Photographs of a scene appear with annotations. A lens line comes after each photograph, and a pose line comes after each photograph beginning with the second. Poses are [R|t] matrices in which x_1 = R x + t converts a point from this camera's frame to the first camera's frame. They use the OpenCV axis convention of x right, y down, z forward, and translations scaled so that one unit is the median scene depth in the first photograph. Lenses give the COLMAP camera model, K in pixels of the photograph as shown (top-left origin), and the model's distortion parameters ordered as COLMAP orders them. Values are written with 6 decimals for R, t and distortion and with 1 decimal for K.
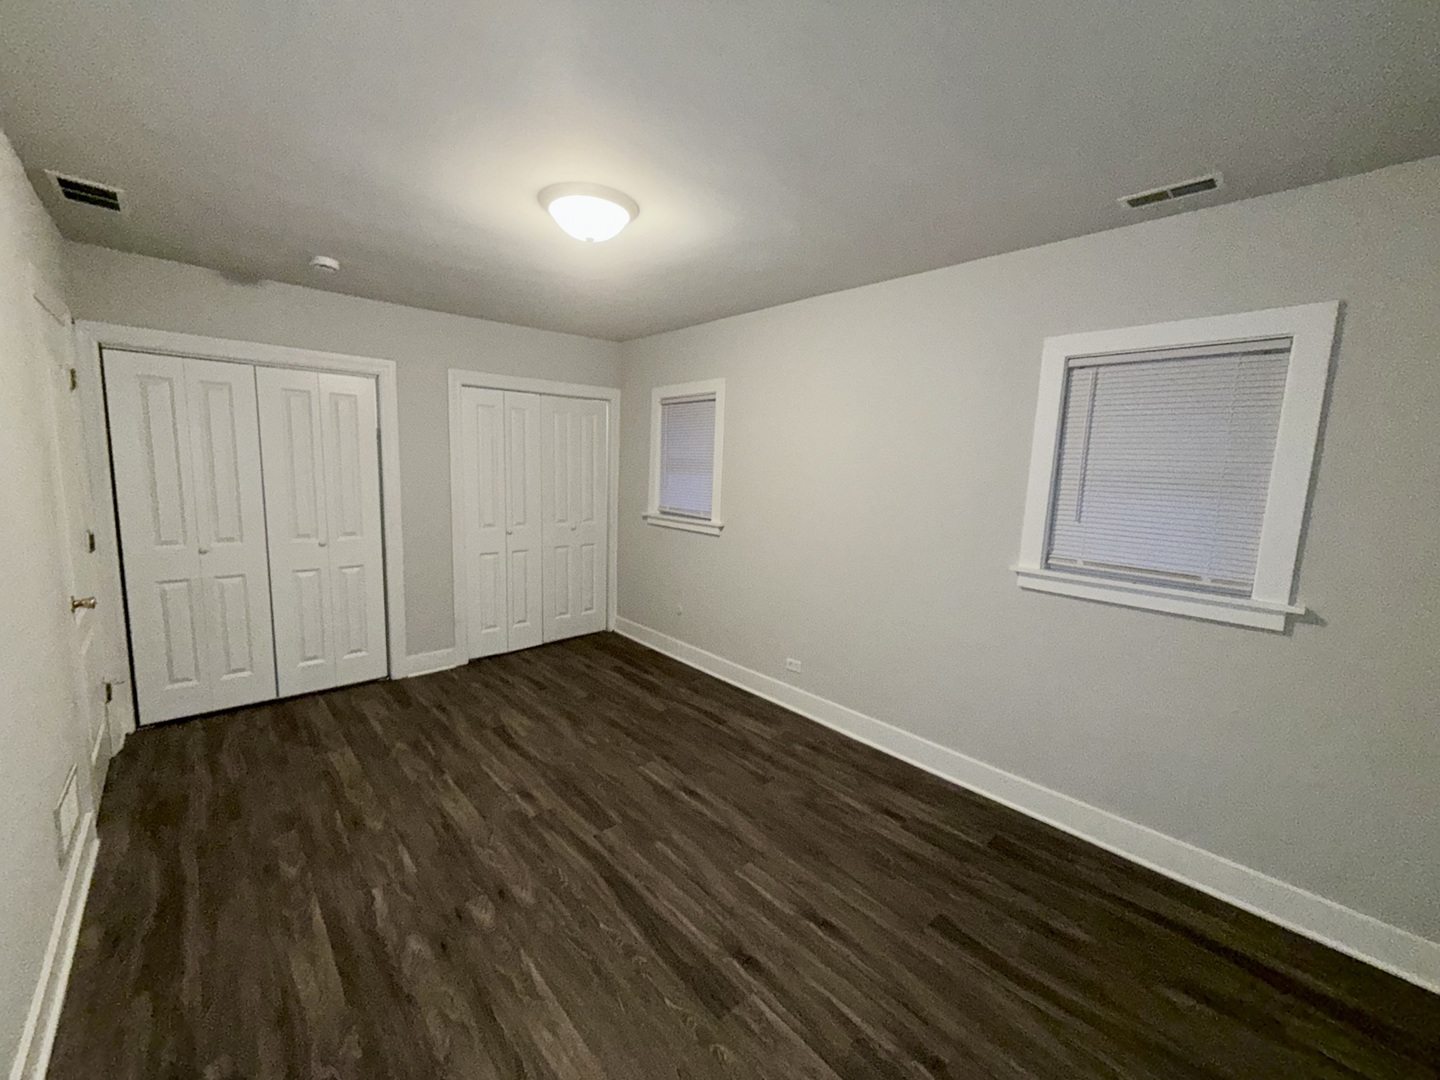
lens RADIAL K [[575.8, 0, 720.0], [0, 575.8, 540.0], [0, 0, 1]] dist [-0.000651, -0.000076]
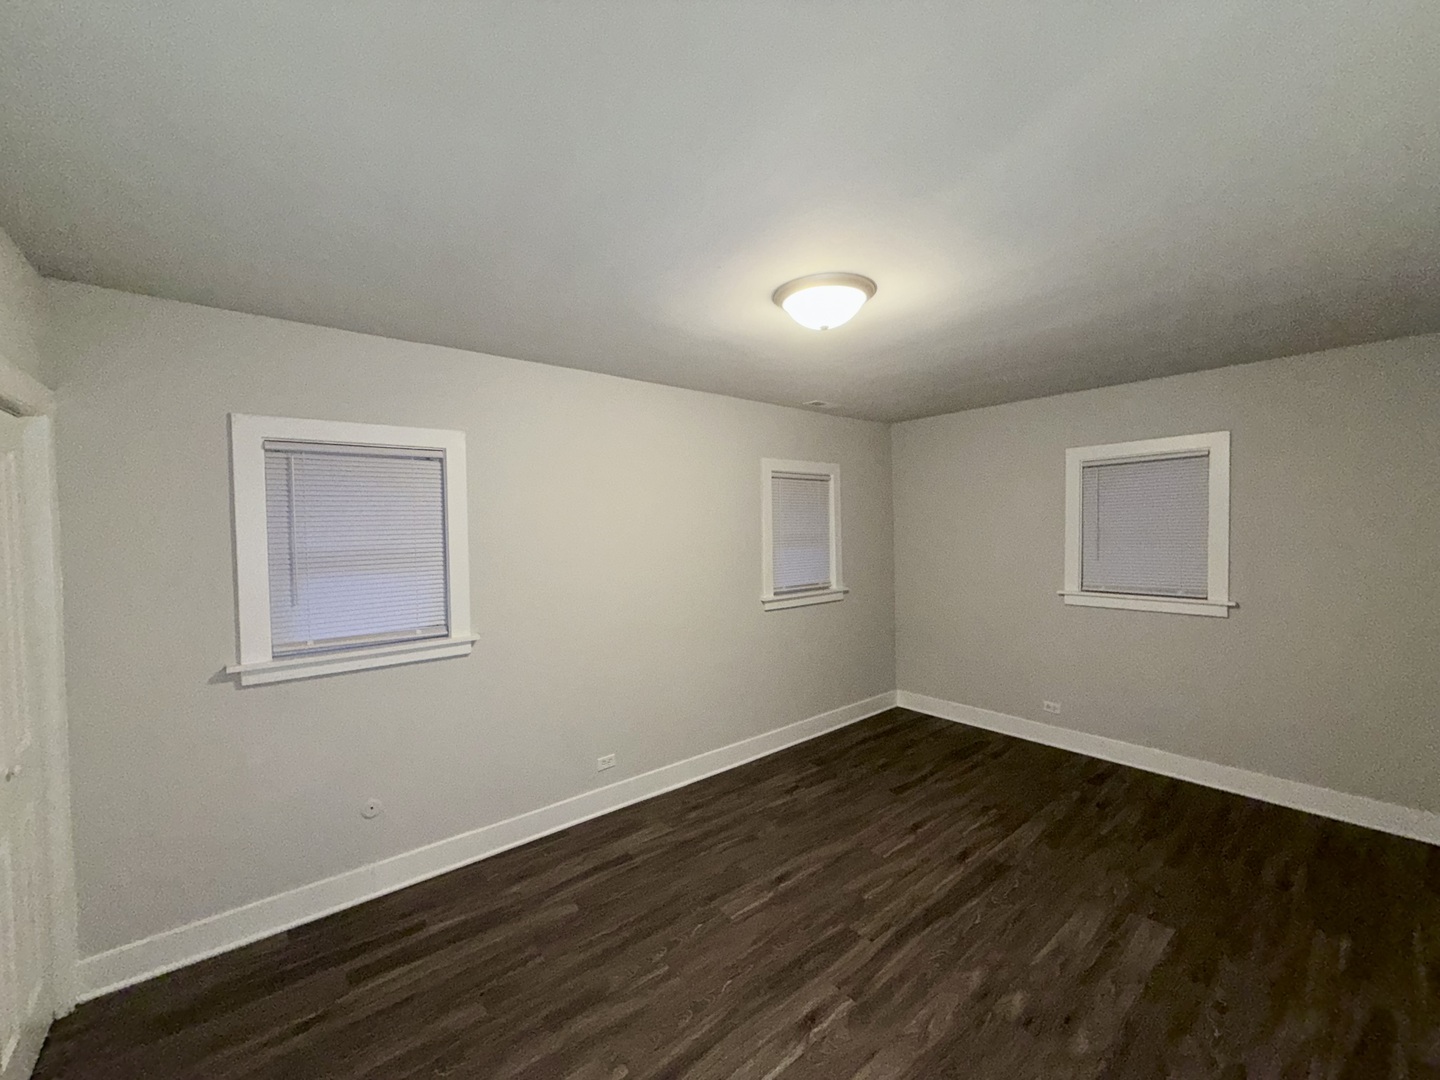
lens RADIAL K [[575.8, 0, 720.0], [0, 575.8, 540.0], [0, 0, 1]] dist [-0.000651, -0.000076]
pose [[0.052269, -0.065475, 0.996484, -0.935835], [0.144880, 0.987788, 0.057304, -0.195206], [-0.988068, 0.141375, 0.061117, 0.894911]]
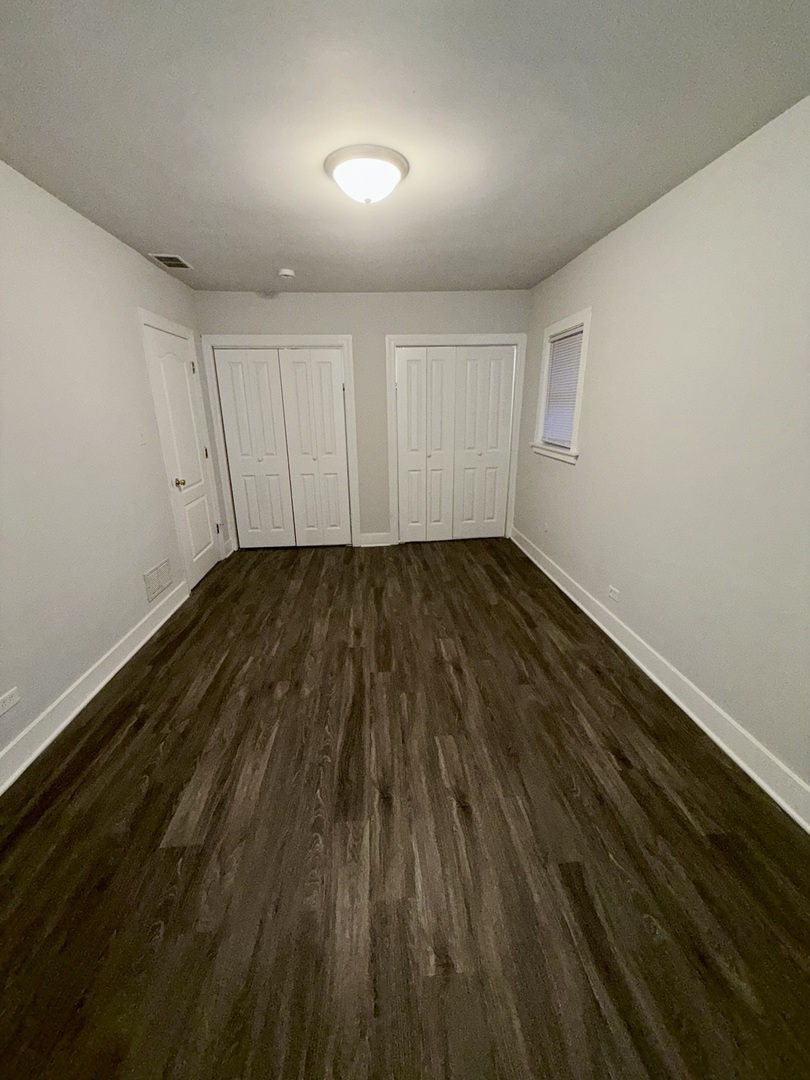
lens RADIAL K [[427.5, 0, 401.8], [0, 427.5, 537.9], [0, 0, 1]] dist [0.001489, -0.000042]
pose [[0.783242, 0.146639, -0.604176, 0.349843], [-0.042731, 0.982186, 0.182989, -0.007356], [0.620246, -0.117508, 0.775556, 0.219116]]
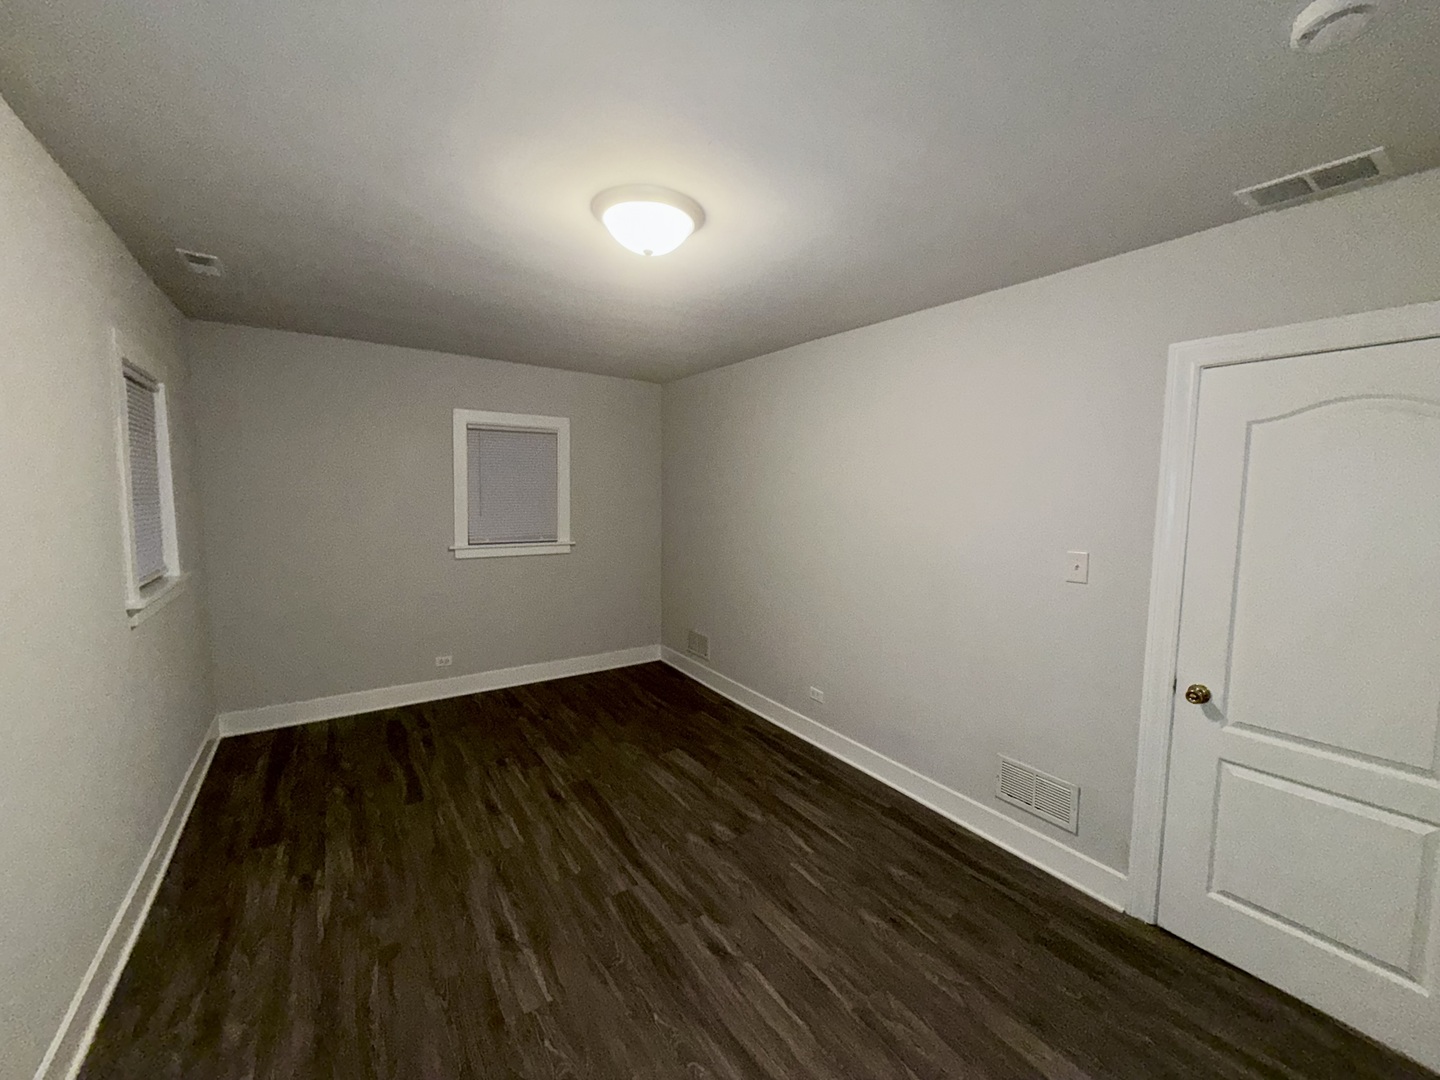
lens RADIAL K [[575.8, 0, 720.0], [0, 575.8, 540.0], [0, 0, 1]] dist [-0.000651, -0.000076]
pose [[-0.987856, -0.066150, 0.140585, -0.373084], [-0.035063, 0.976410, 0.213060, -0.221045], [-0.151363, 0.205543, -0.966872, 1.472774]]
